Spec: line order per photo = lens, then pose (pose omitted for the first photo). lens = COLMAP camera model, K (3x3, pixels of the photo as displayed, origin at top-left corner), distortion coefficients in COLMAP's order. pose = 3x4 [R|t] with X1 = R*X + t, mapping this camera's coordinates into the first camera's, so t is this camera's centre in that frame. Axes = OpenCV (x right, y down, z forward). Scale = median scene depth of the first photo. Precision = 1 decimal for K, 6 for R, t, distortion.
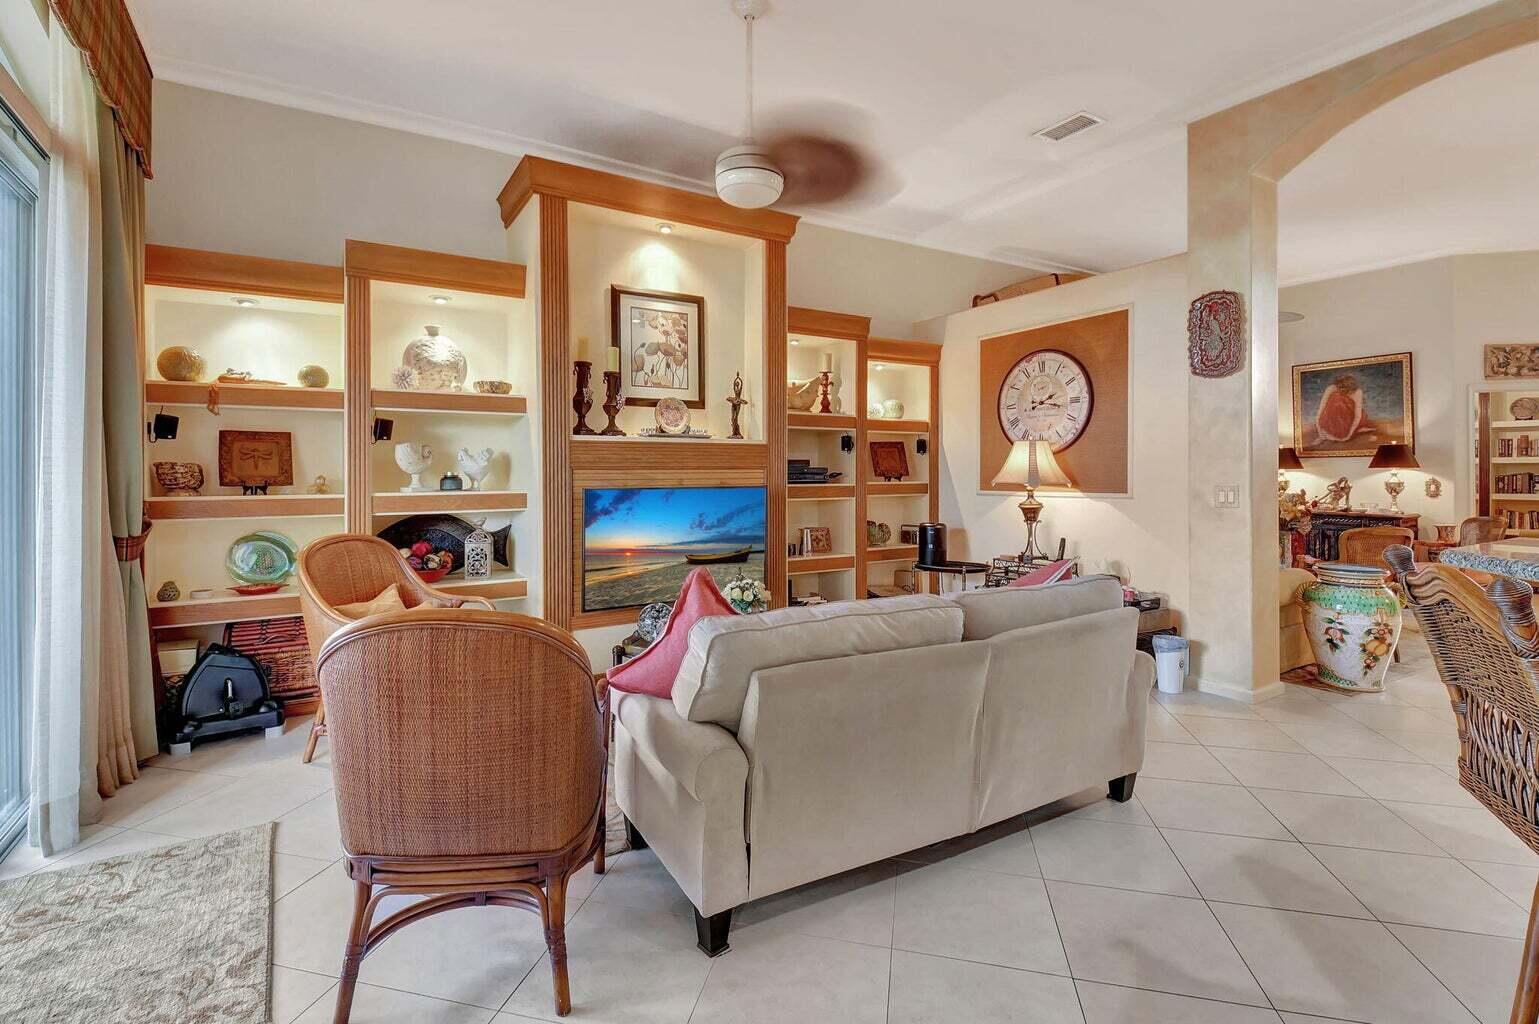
lens RADIAL K [[701.6, 0, 741.8], [0, 701.6, 469.2], [0, 0, 1]] dist [-0.001316, -0.012302]
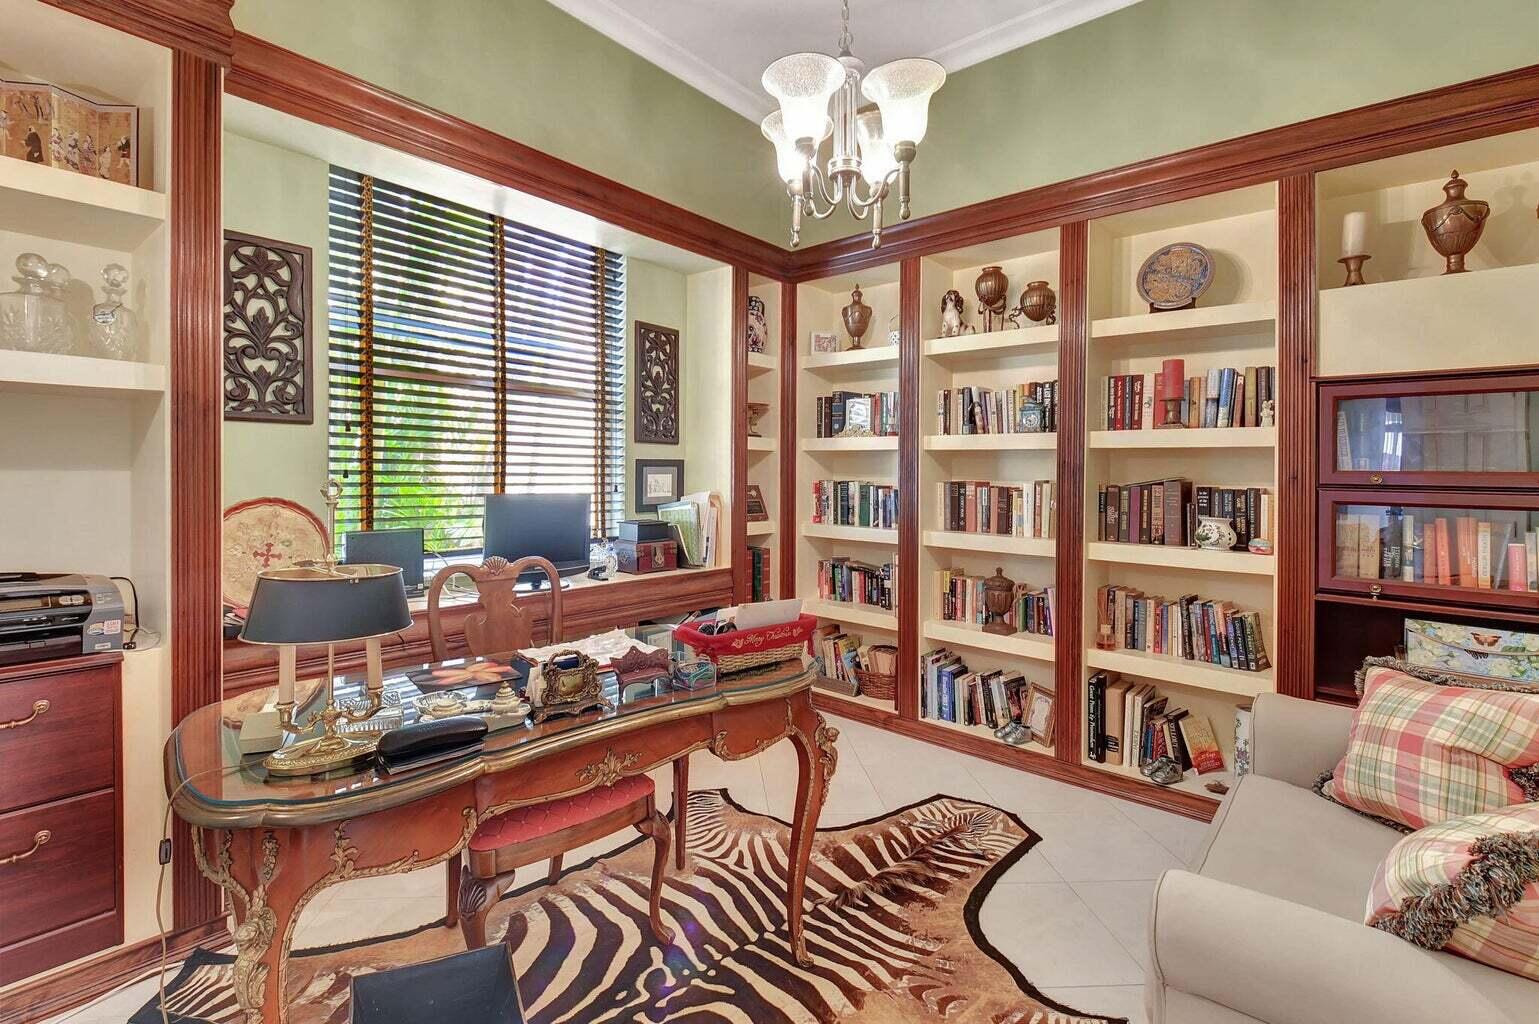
lens RADIAL K [[701.6, 0, 777.3], [0, 701.6, 471.8], [0, 0, 1]] dist [-0.001316, -0.012302]
pose [[0.943573, 0.011235, 0.330973, 1.073161], [-0.013480, 0.999899, 0.004488, 0.003756], [-0.330889, -0.008697, 0.943629, 0.939349]]
